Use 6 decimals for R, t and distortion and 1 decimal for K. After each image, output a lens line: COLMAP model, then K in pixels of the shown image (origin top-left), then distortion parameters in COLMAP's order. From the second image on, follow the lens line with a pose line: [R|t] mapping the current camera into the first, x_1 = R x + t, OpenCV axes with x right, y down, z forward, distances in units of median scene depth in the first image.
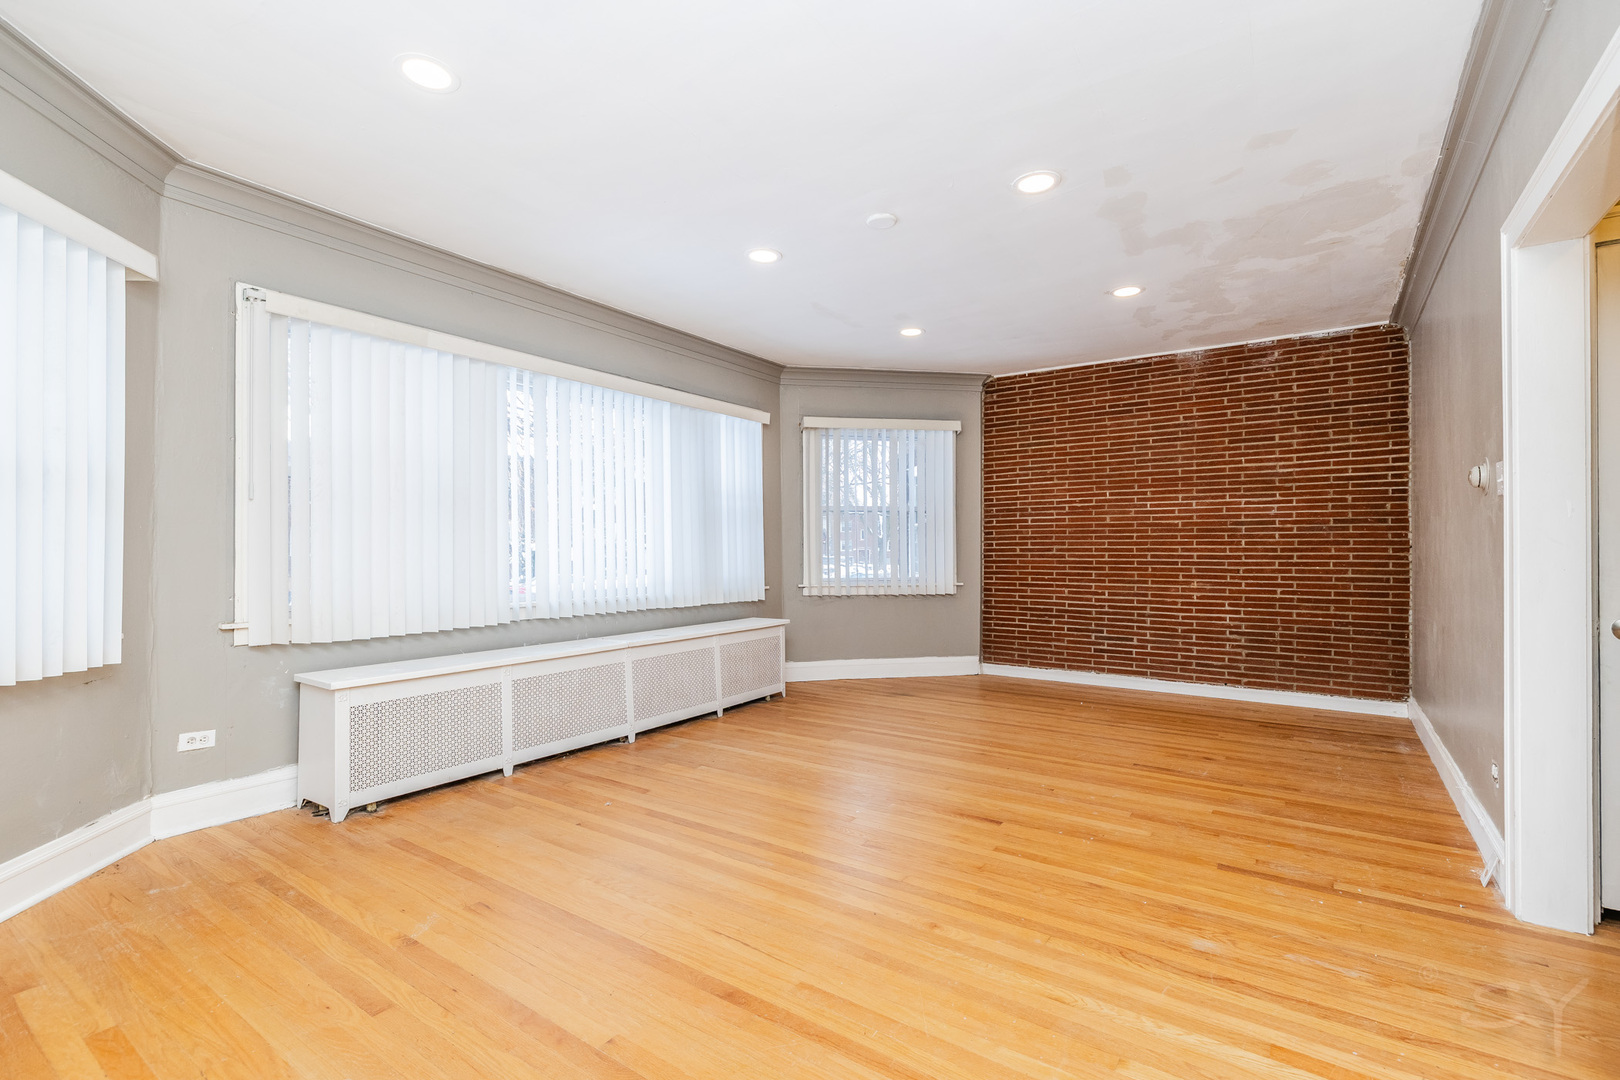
lens RADIAL K [[714.4, 0, 821.9], [0, 714.4, 530.4], [0, 0, 1]] dist [-0.001328, -0.000226]
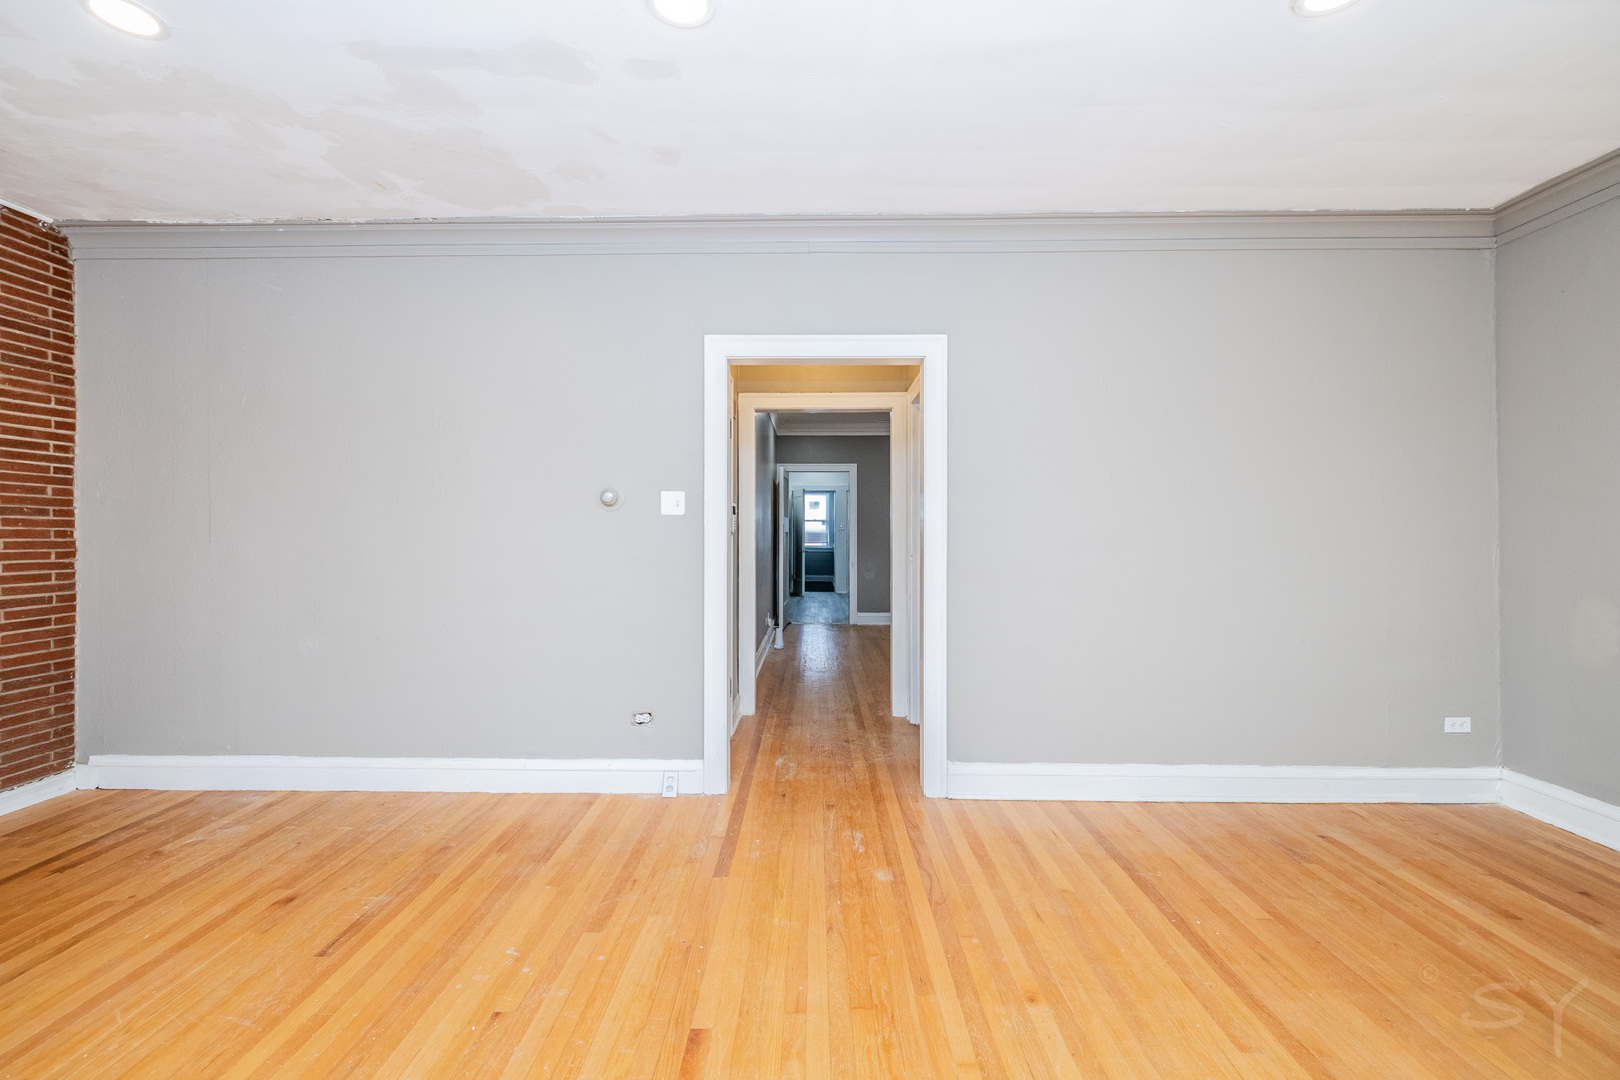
lens RADIAL K [[714.4, 0, 821.9], [0, 714.4, 530.4], [0, 0, 1]] dist [-0.001328, -0.000226]
pose [[-0.567681, 0.000206, 0.823249, -0.210235], [-0.022521, 0.999622, -0.015779, -0.002485], [-0.822941, -0.027498, -0.567461, 0.878392]]
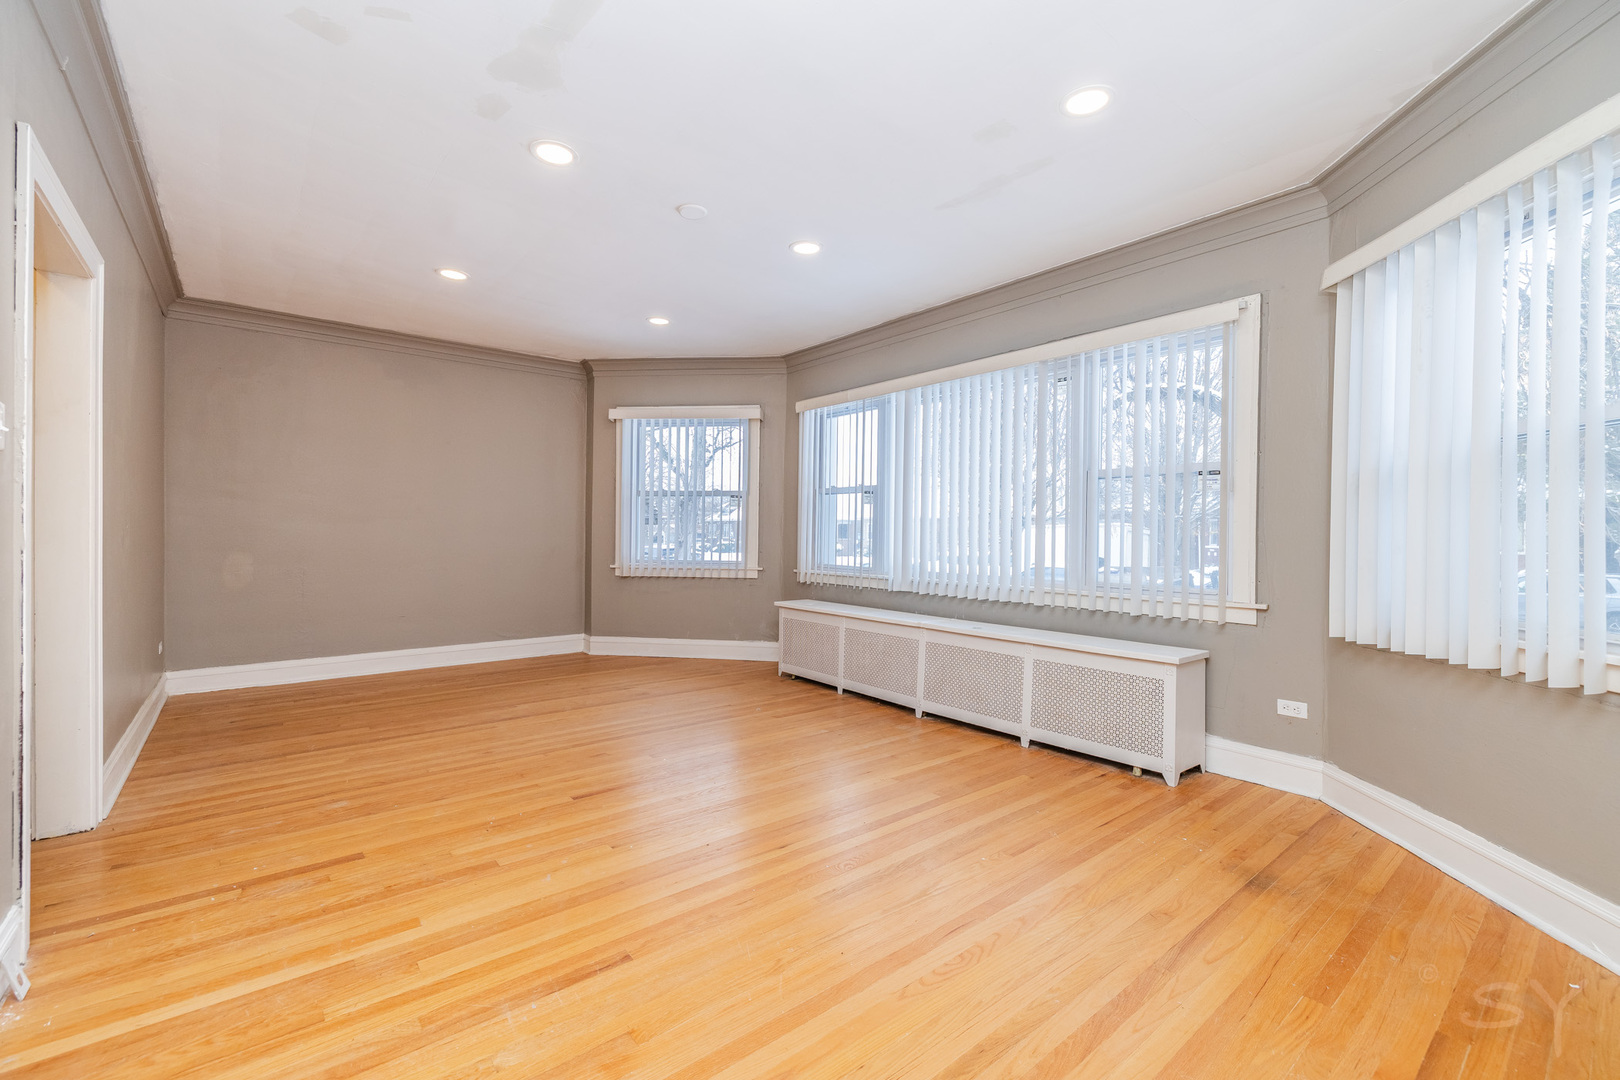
lens RADIAL K [[686.3, 0, 760.4], [0, 686.3, 535.0], [0, 0, 1]] dist [0.001821, 0.000163]
pose [[-0.323790, 0.003934, -0.946121, 0.761167], [0.016164, 0.999868, -0.001374, 0.023964], [0.945991, -0.015738, -0.323811, 1.096369]]
